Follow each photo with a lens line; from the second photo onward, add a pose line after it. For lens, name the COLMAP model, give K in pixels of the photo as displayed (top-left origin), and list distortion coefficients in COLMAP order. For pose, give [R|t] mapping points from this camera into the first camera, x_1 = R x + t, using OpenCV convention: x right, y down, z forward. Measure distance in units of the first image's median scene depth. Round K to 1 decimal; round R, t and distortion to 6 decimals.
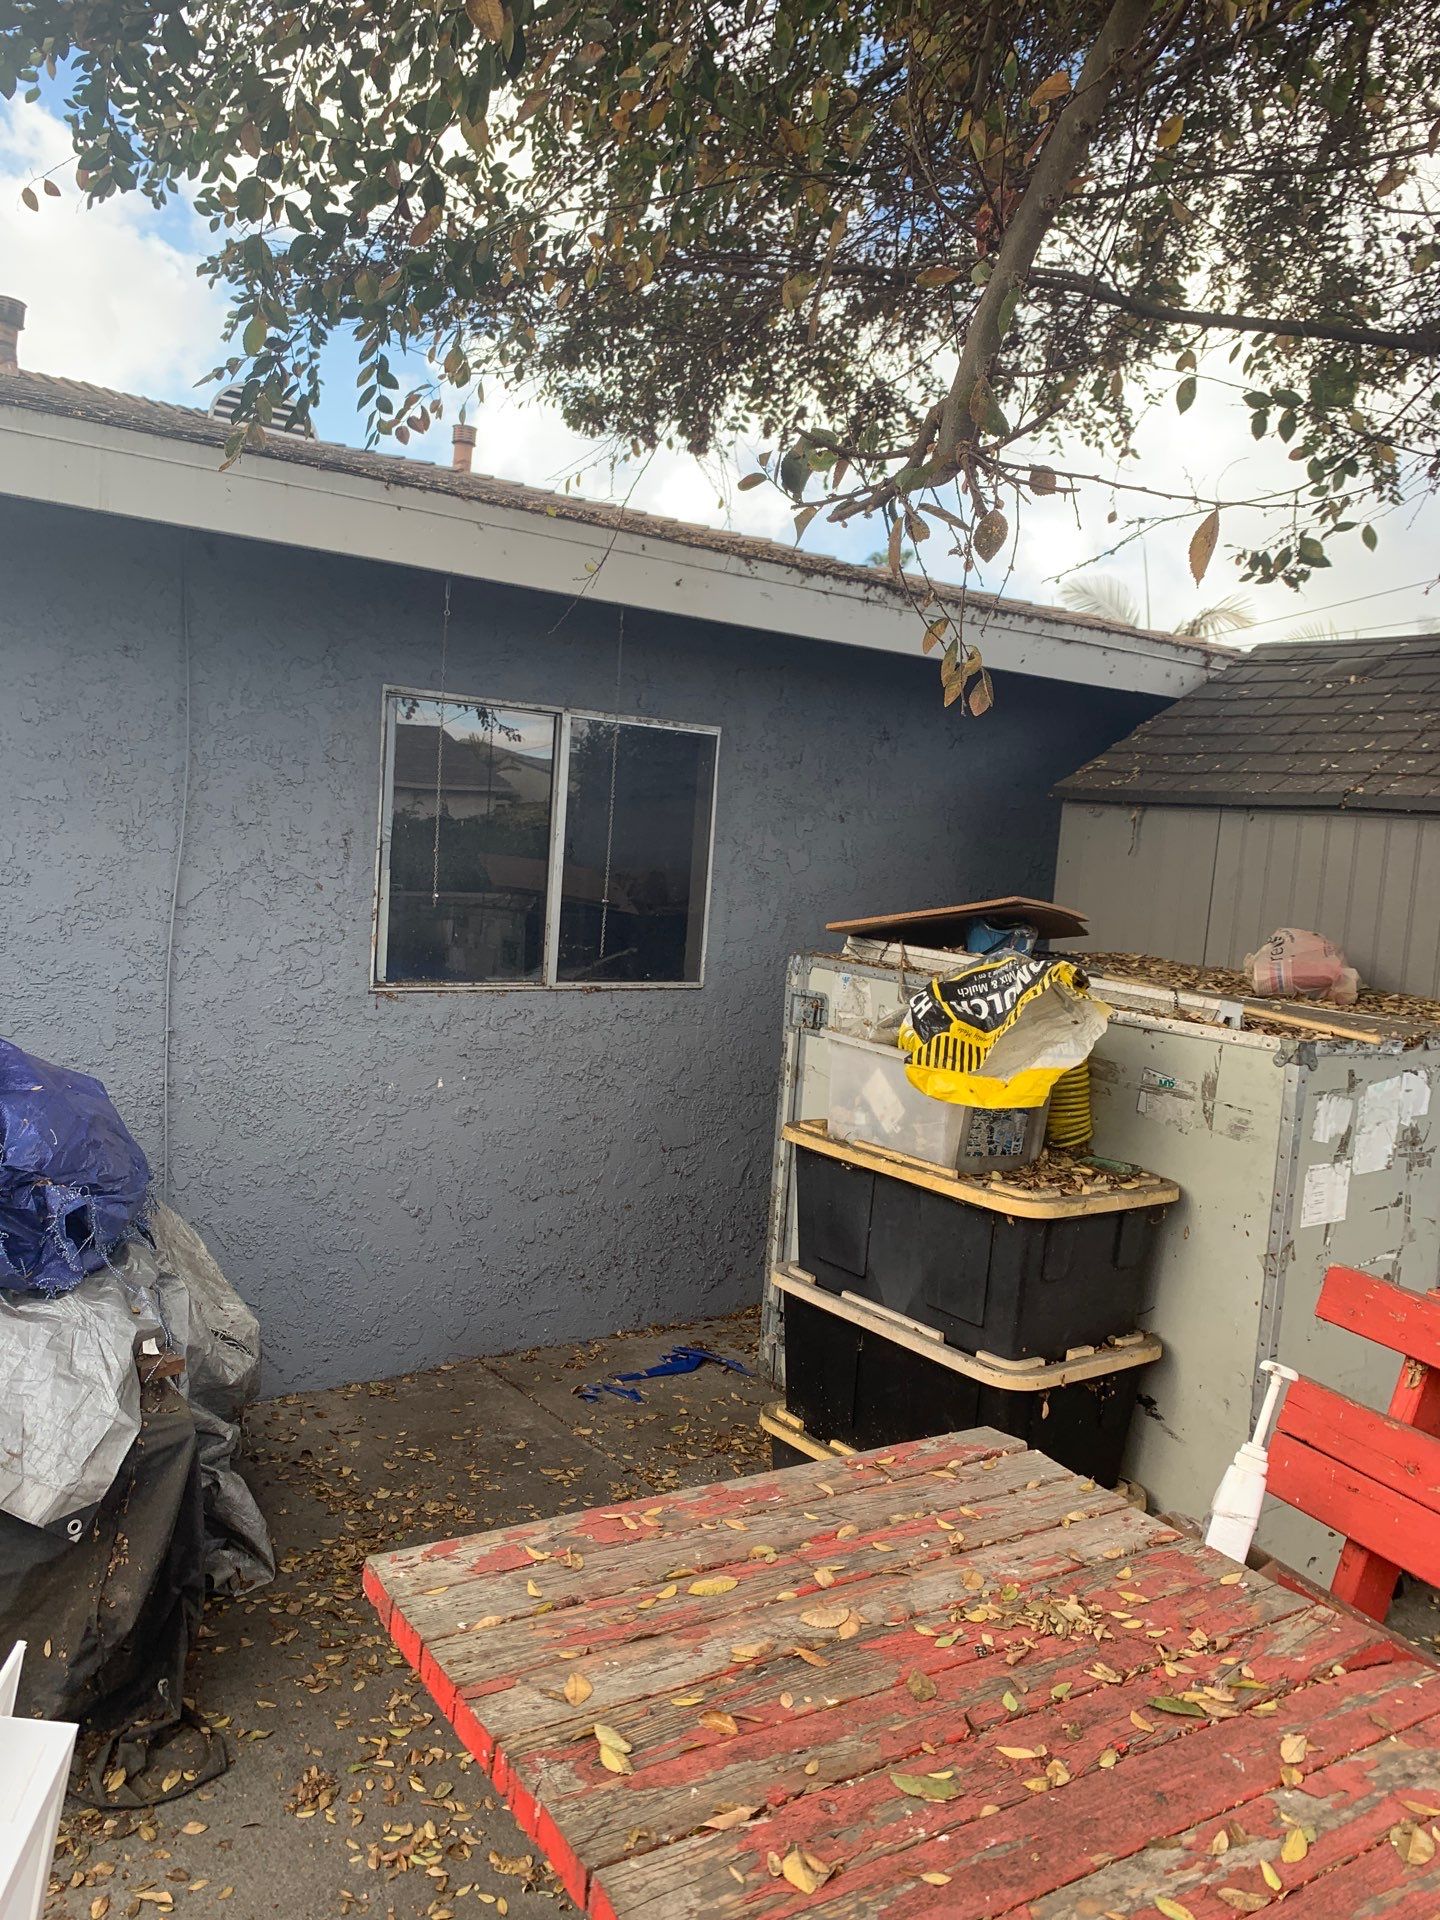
lens RADIAL K [[1488.4, 0, 720.8], [0, 1488.4, 984.0], [0, 0, 1]] dist [0.007566, -0.009483]
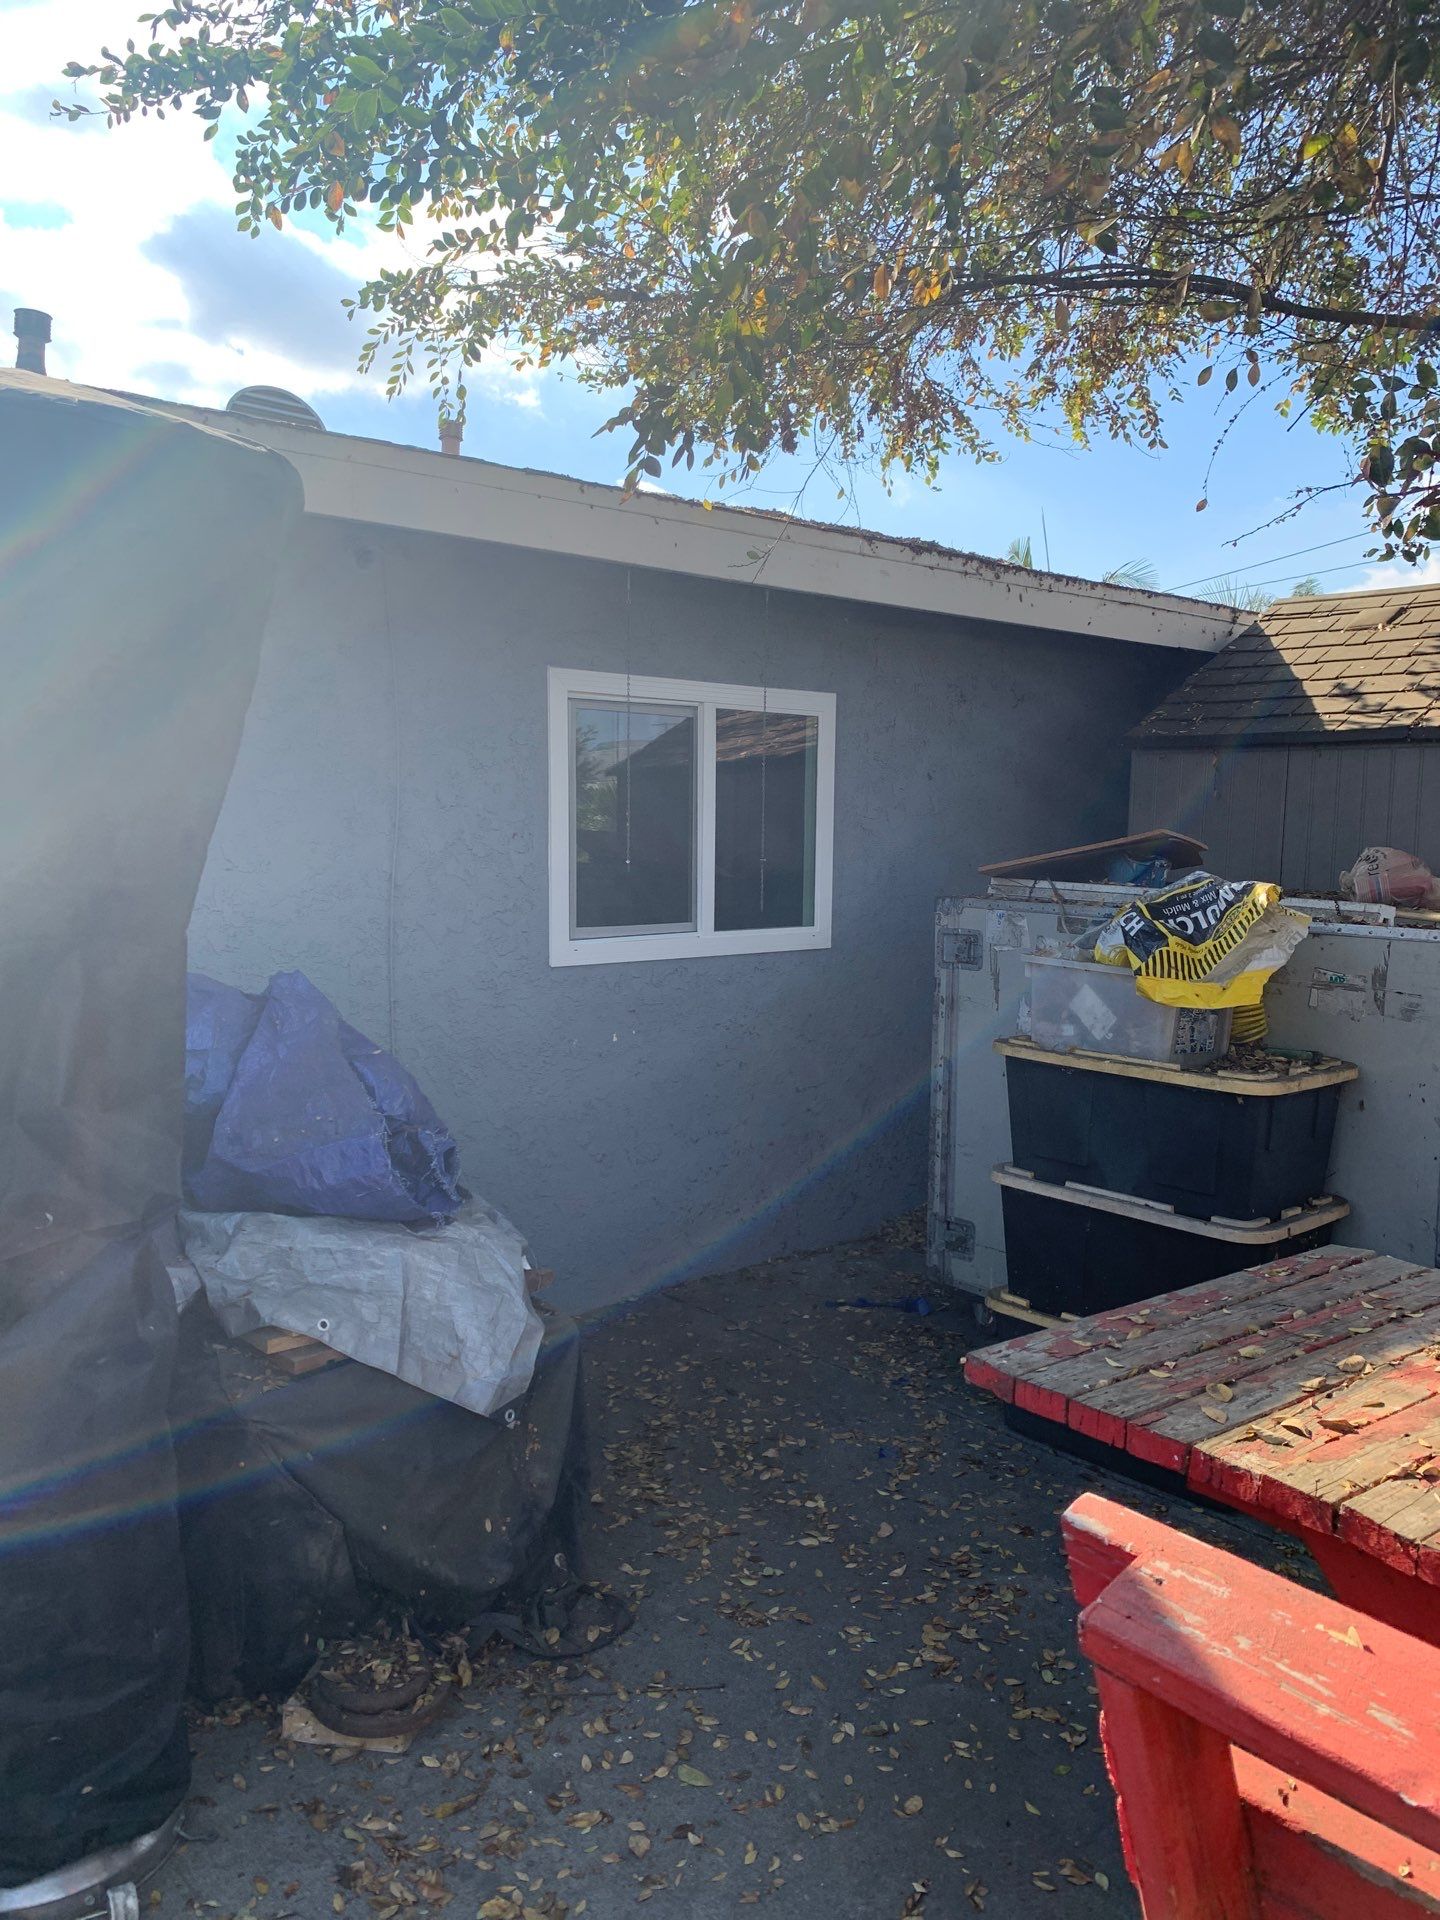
lens RADIAL K [[1505.9, 0, 719.8], [0, 1505.9, 960.0], [0, 0, 1]] dist [0.007660, 0.003747]
pose [[0.994393, -0.063426, 0.084615, -0.286190], [0.063455, 0.997982, 0.002357, 0.018047], [-0.084594, 0.003025, 0.996411, -0.139804]]
